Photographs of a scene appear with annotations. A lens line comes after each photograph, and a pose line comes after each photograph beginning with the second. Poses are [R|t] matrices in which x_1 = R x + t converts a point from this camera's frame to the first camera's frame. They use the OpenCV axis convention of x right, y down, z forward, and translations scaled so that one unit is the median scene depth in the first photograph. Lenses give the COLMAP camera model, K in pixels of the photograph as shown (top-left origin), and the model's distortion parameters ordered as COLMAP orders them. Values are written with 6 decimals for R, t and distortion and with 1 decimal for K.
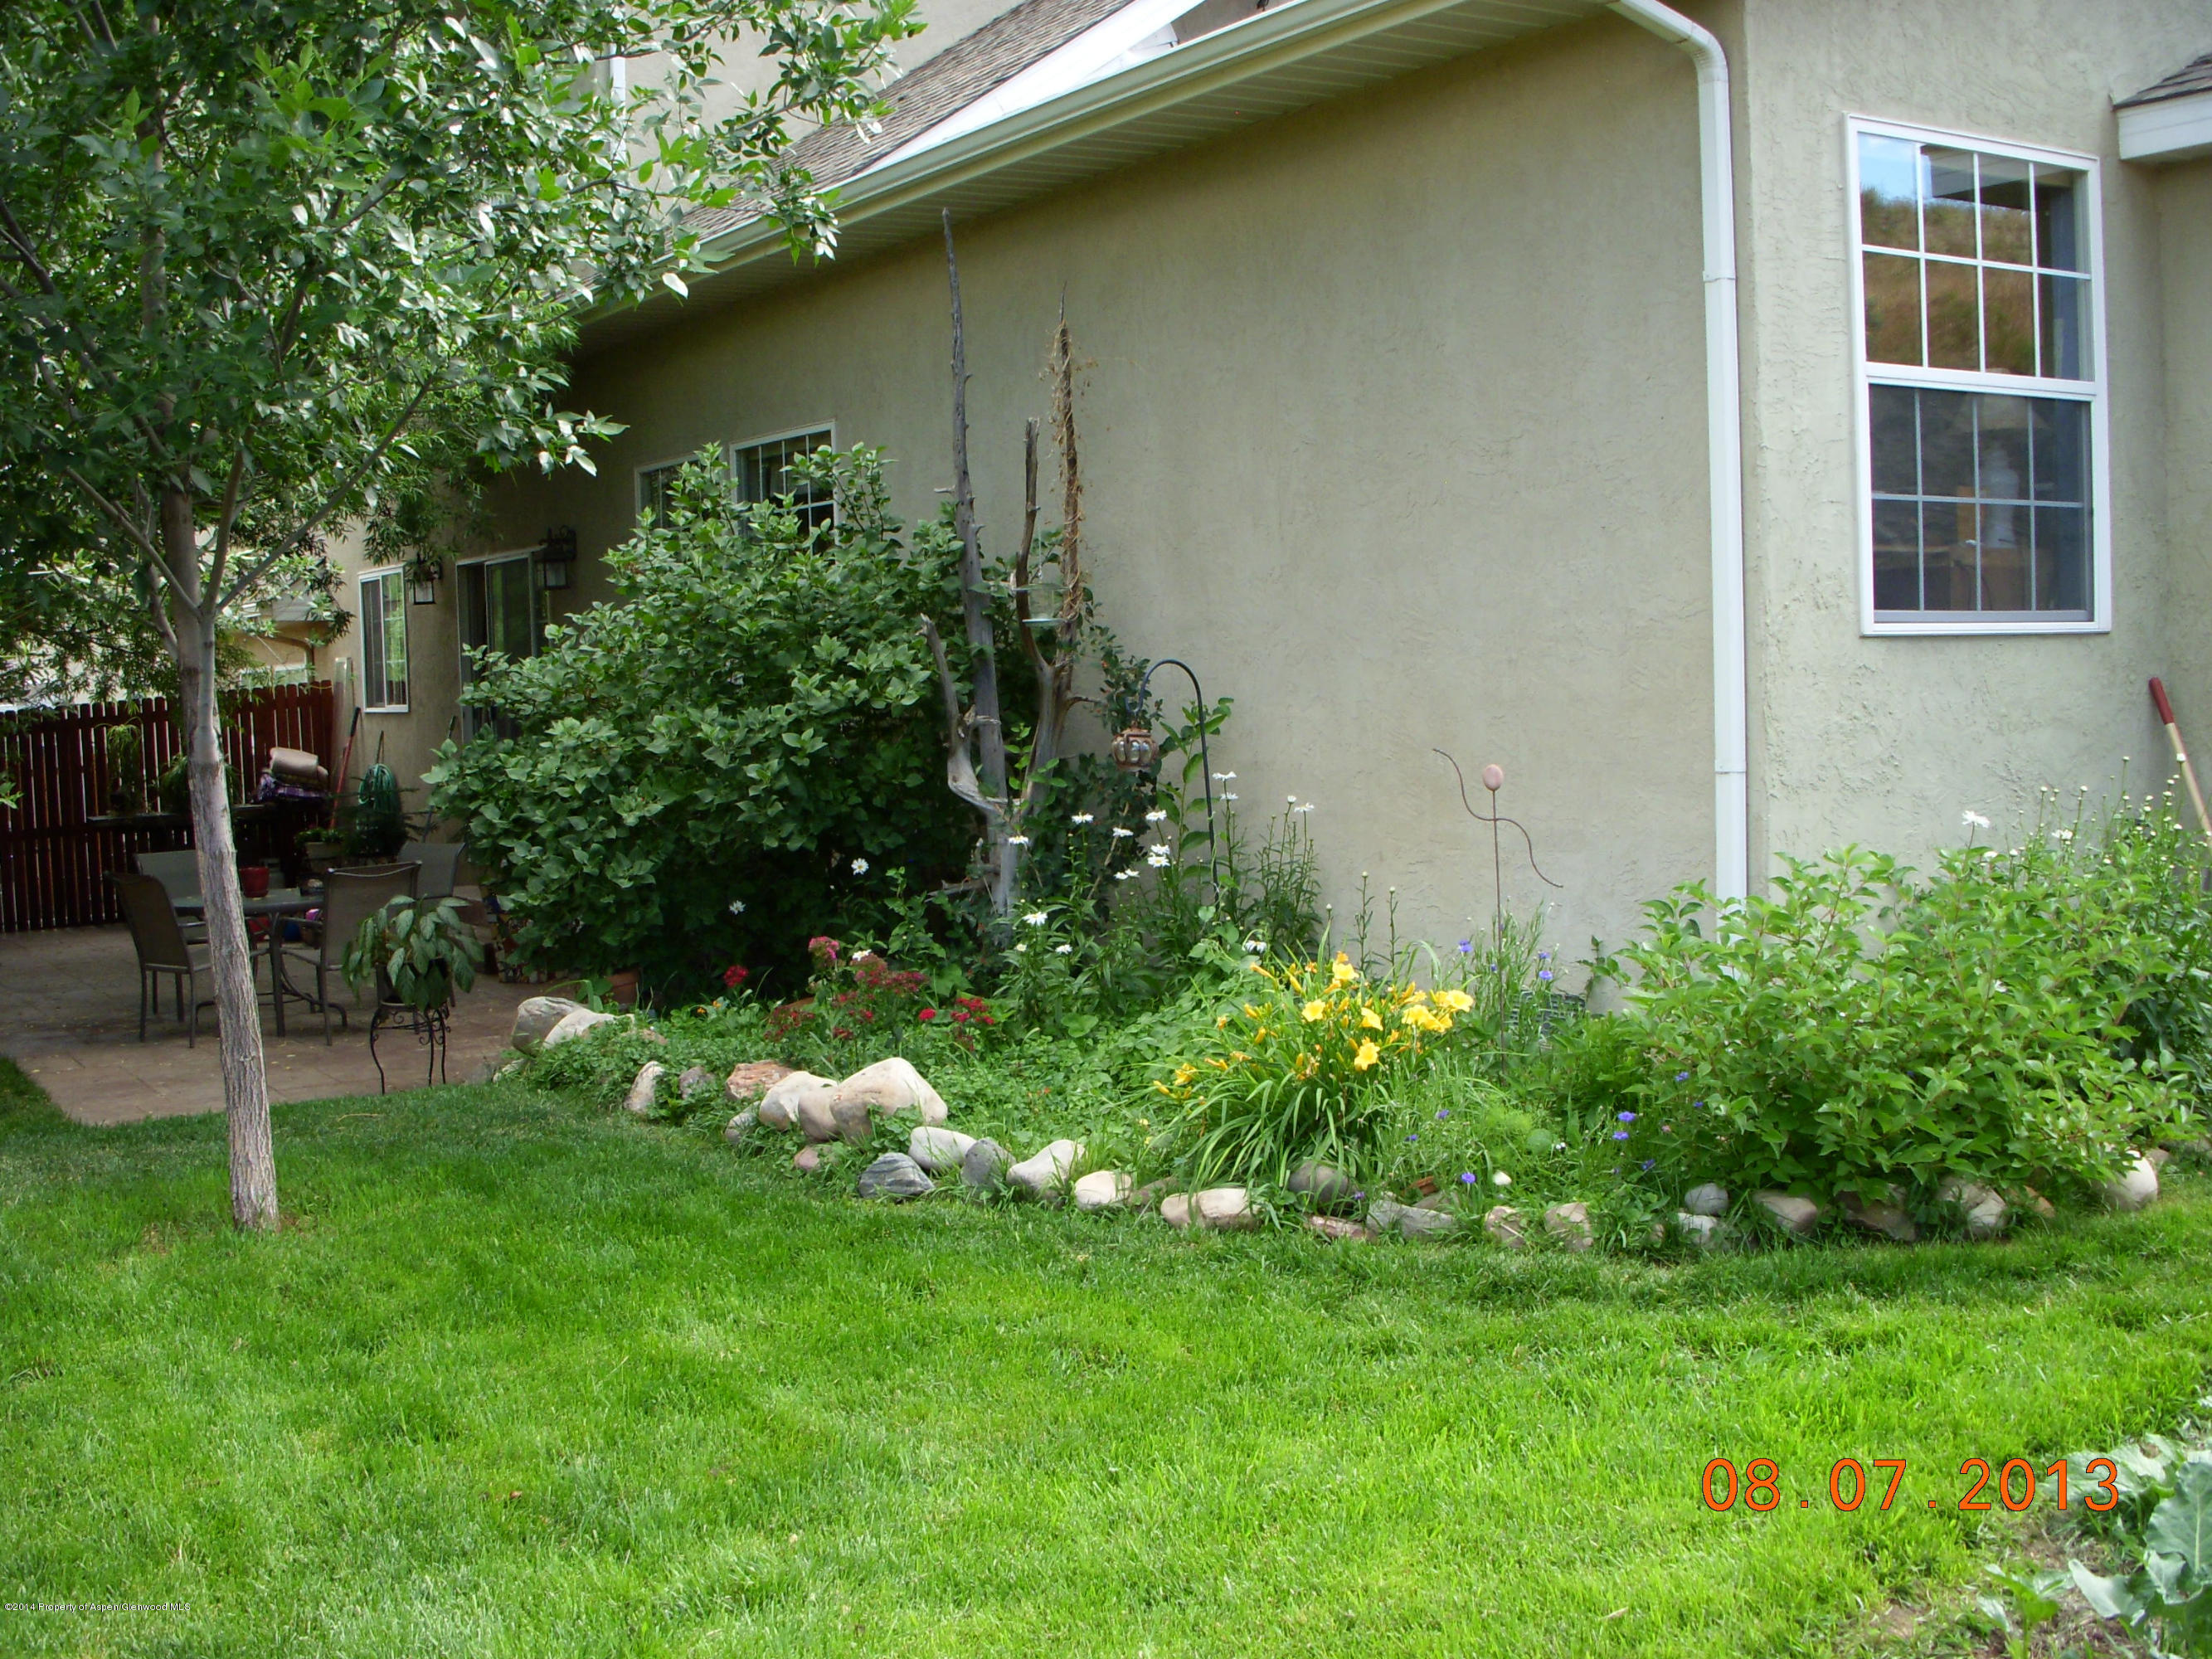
lens RADIAL K [[2460.1, 0, 1106.0], [0, 2460.1, 829.5], [0, 0, 1]] dist [-0.240040, 0.186108]
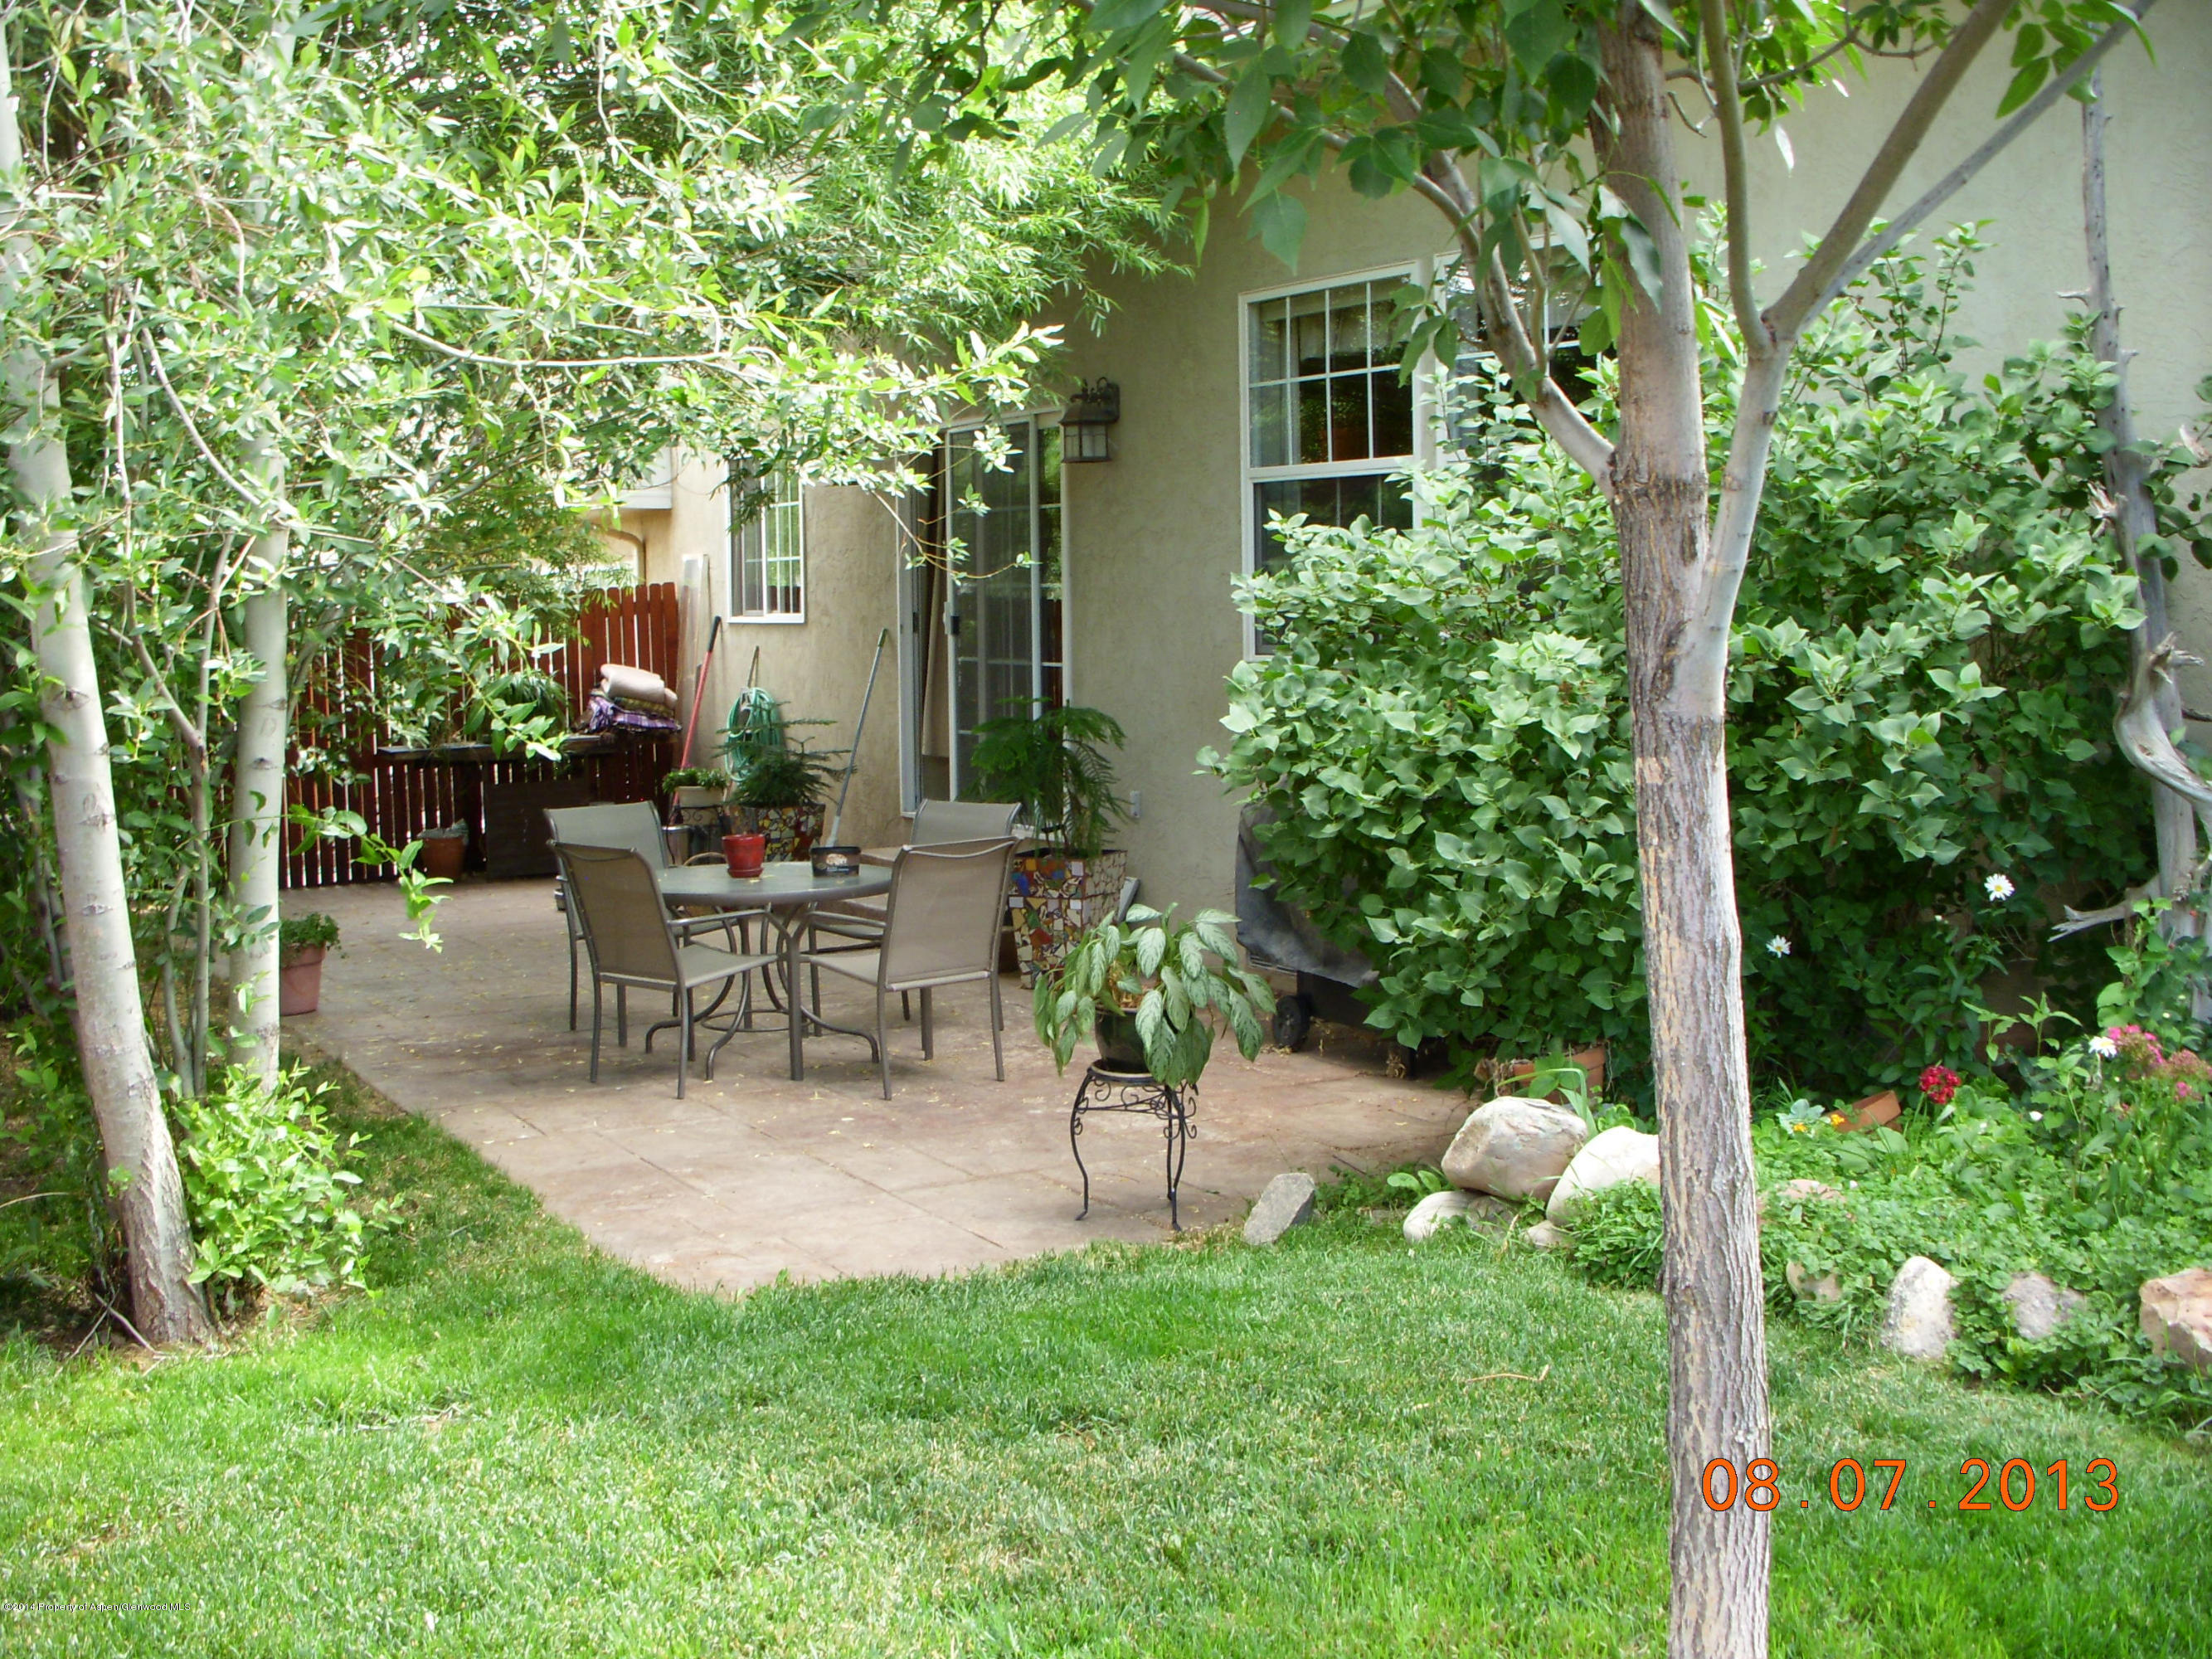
lens RADIAL K [[2460.1, 0, 1106.0], [0, 2460.1, 829.5], [0, 0, 1]] dist [-0.240040, 0.186108]
pose [[0.998919, 0.022405, -0.040735, -0.276416], [-0.021245, 0.999362, 0.028694, -0.011005], [0.041352, -0.027797, 0.998758, 0.354913]]
